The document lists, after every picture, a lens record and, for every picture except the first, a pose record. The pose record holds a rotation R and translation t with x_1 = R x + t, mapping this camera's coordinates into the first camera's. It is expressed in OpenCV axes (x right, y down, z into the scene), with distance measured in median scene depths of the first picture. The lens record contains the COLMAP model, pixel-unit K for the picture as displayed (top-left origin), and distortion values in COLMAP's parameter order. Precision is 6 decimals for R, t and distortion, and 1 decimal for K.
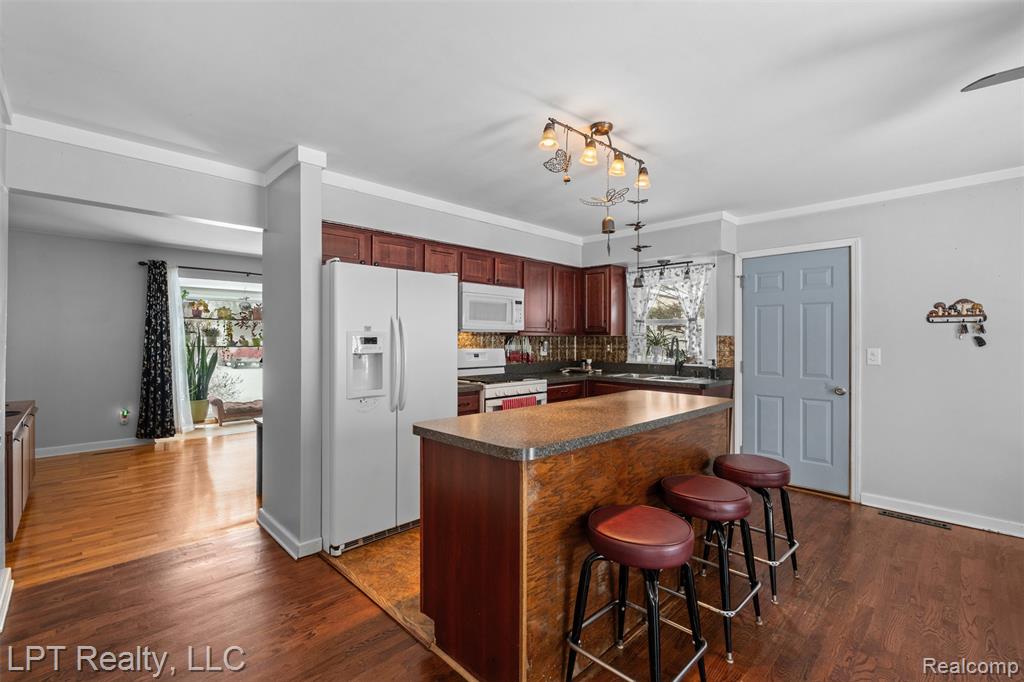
lens RADIAL K [[448.6, 0, 508.9], [0, 448.6, 341.7], [0, 0, 1]] dist [-0.003237, -0.000161]
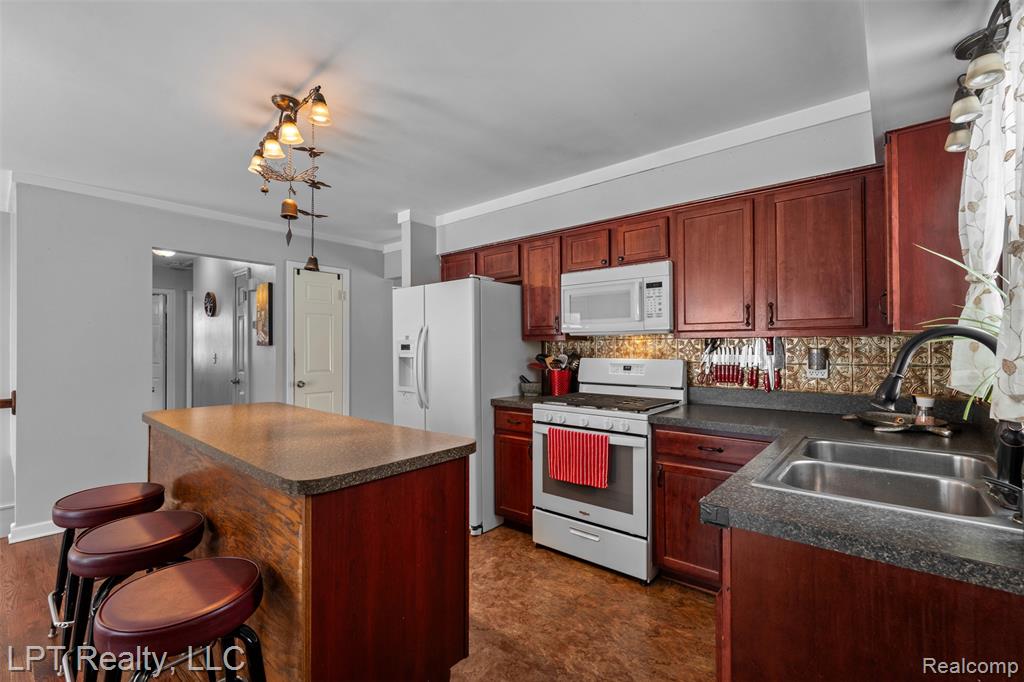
lens RADIAL K [[448.6, 0, 508.9], [0, 448.6, 341.7], [0, 0, 1]] dist [-0.003237, -0.000161]
pose [[0.084664, -0.014895, -0.996298, 0.627927], [-0.001823, 0.999884, -0.015104, 0.000237], [0.996408, 0.003095, 0.084627, 0.765995]]
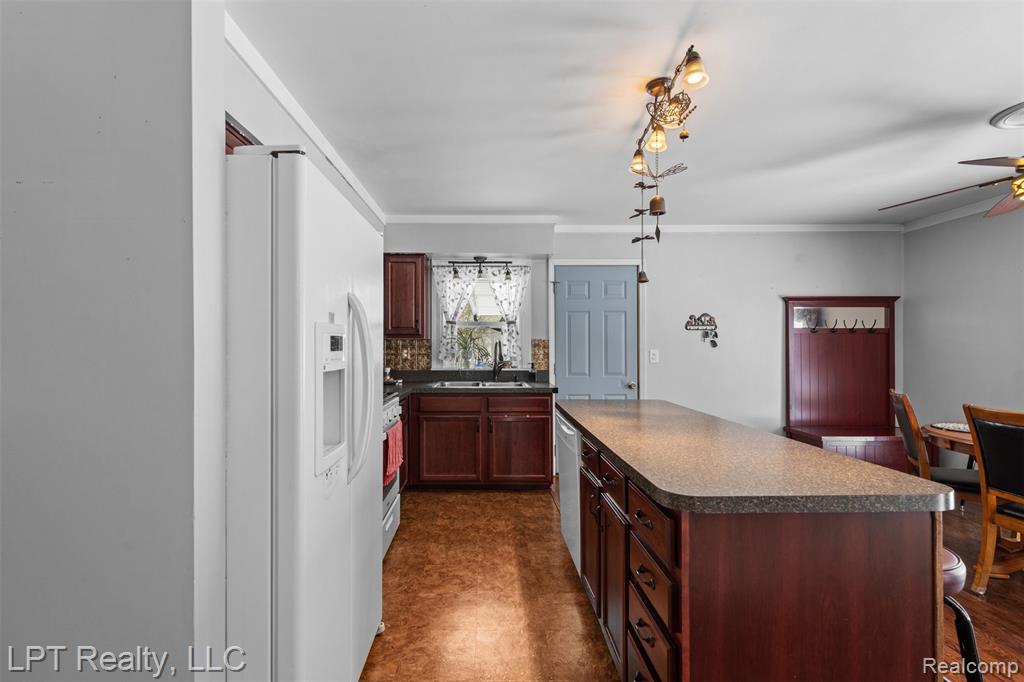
lens RADIAL K [[462.9, 0, 486.1], [0, 462.9, 345.5], [0, 0, 1]] dist [-0.004142, -0.000652]
pose [[0.701111, -0.003785, 0.713043, -0.355236], [0.006423, 0.999979, -0.001007, 0.001267], [-0.713024, 0.005286, 0.701120, 0.355097]]
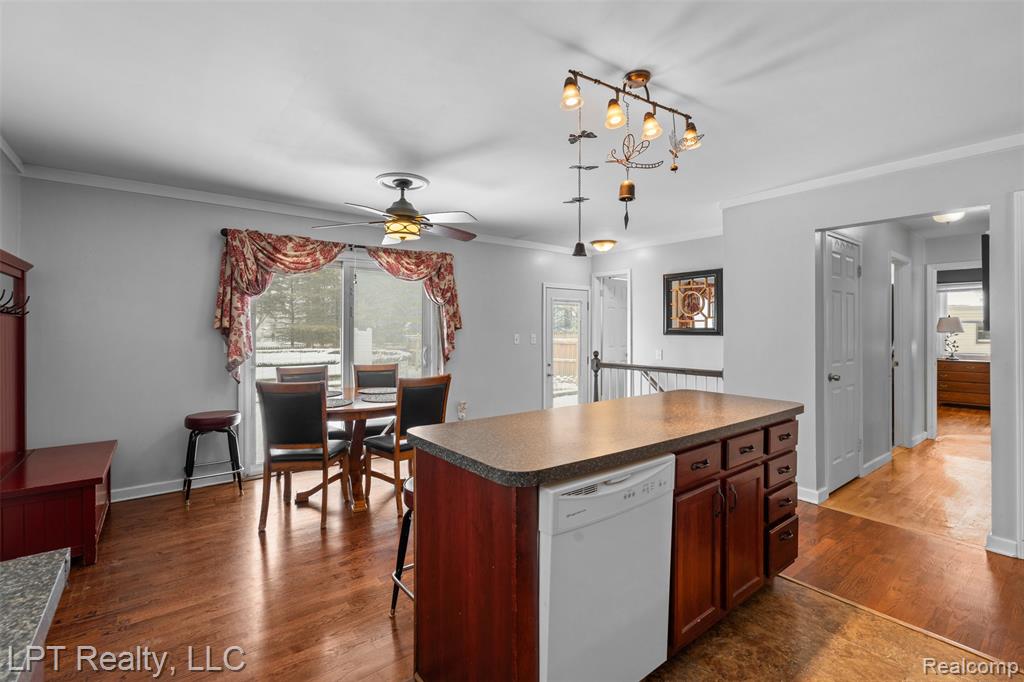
lens RADIAL K [[448.6, 0, 508.9], [0, 448.6, 341.7], [0, 0, 1]] dist [-0.003237, -0.000161]
pose [[-0.994141, -0.008036, 0.107790, 0.196275], [-0.005065, 0.999601, 0.027805, -0.005810], [-0.107970, 0.027096, -0.993785, 1.048822]]
